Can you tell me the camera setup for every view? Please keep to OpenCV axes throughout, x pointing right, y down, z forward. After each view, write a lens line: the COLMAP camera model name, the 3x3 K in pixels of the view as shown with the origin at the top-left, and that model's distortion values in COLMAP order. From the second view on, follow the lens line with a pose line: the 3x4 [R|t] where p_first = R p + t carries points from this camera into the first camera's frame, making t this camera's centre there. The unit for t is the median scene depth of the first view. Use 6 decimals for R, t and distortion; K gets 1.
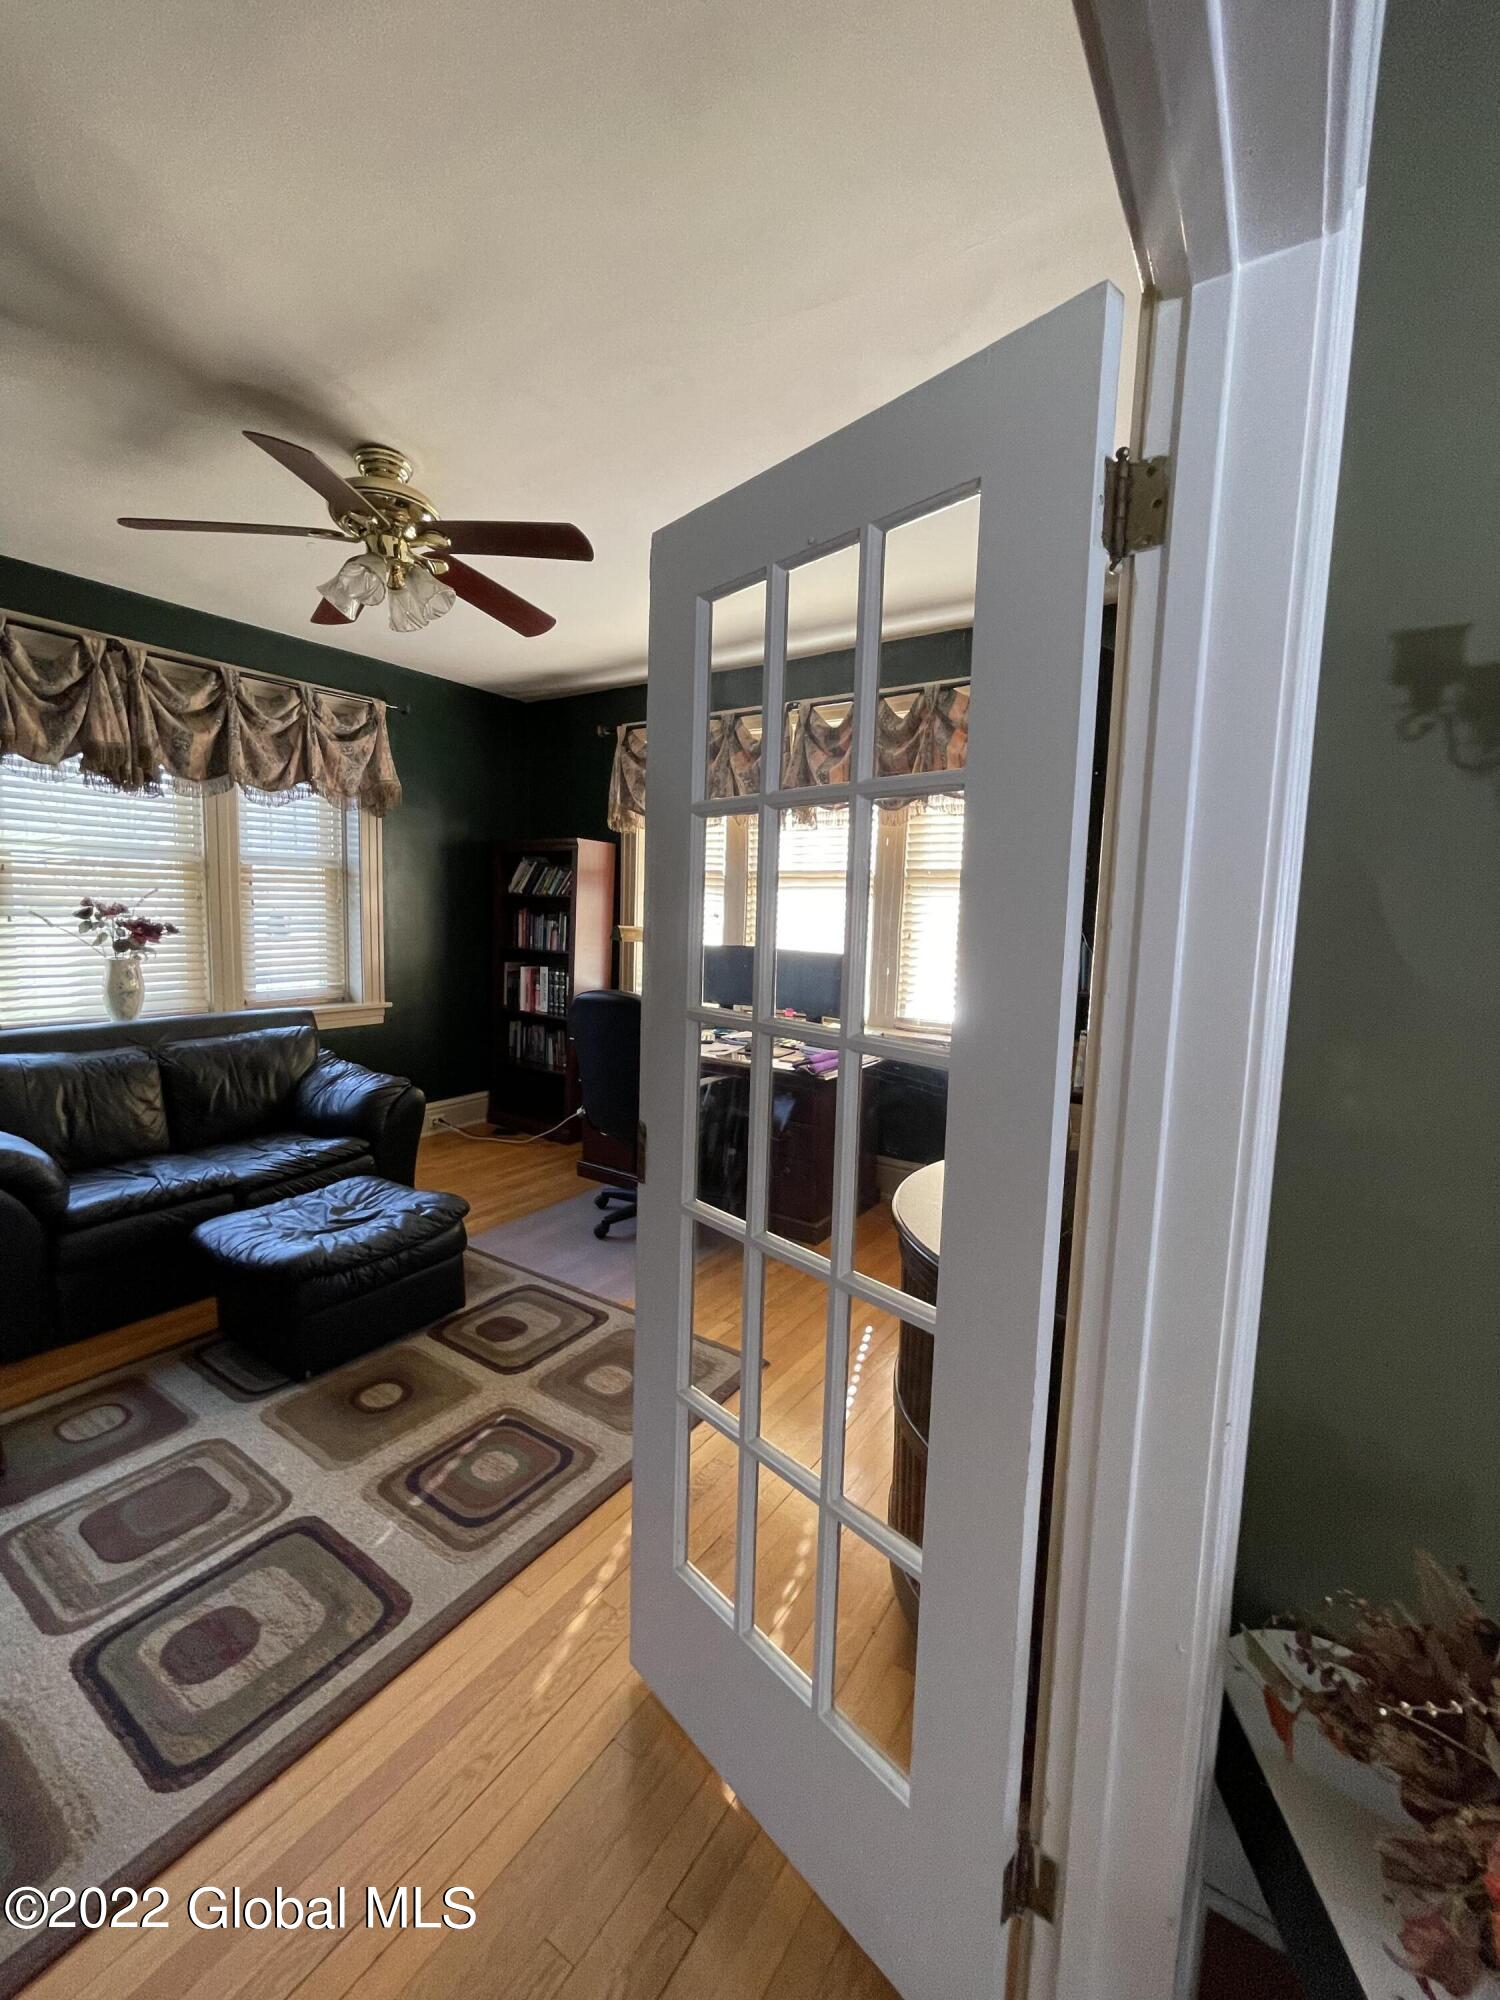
lens RADIAL K [[816.9, 0, 749.3], [0, 816.9, 997.6], [0, 0, 1]] dist [-0.002918, 0.001516]
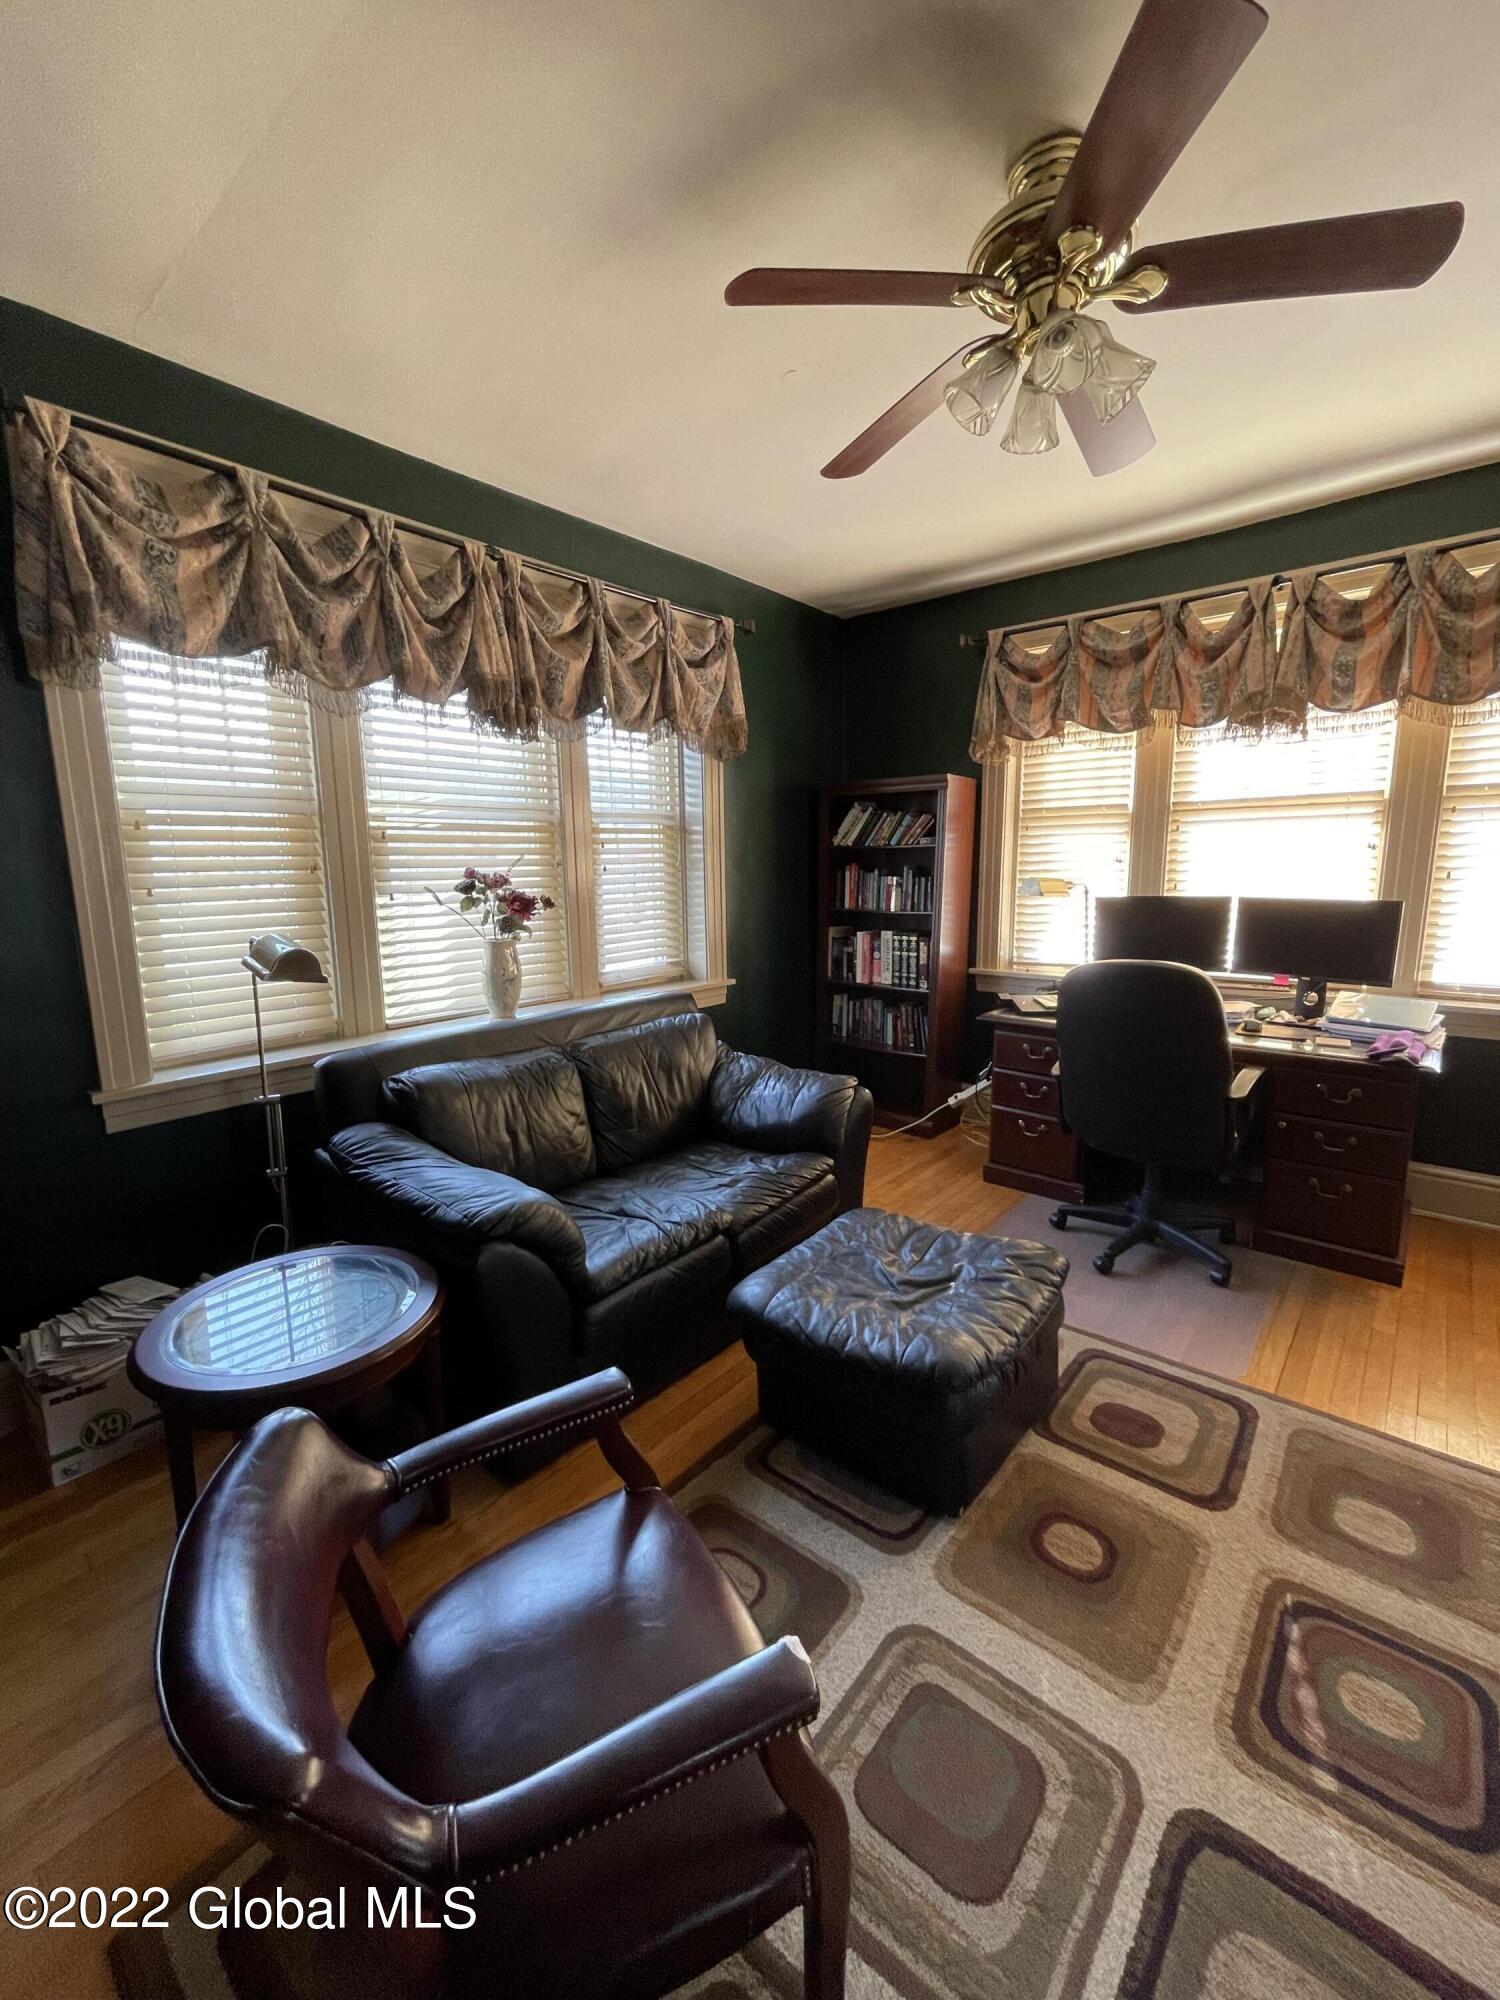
lens RADIAL K [[816.9, 0, 747.1], [0, 816.9, 996.5], [0, 0, 1]] dist [-0.002918, 0.001516]
pose [[0.993410, -0.026094, -0.111603, -0.415310], [0.031876, 0.998223, 0.050339, -0.023336], [0.110092, -0.053565, 0.992477, 0.186477]]
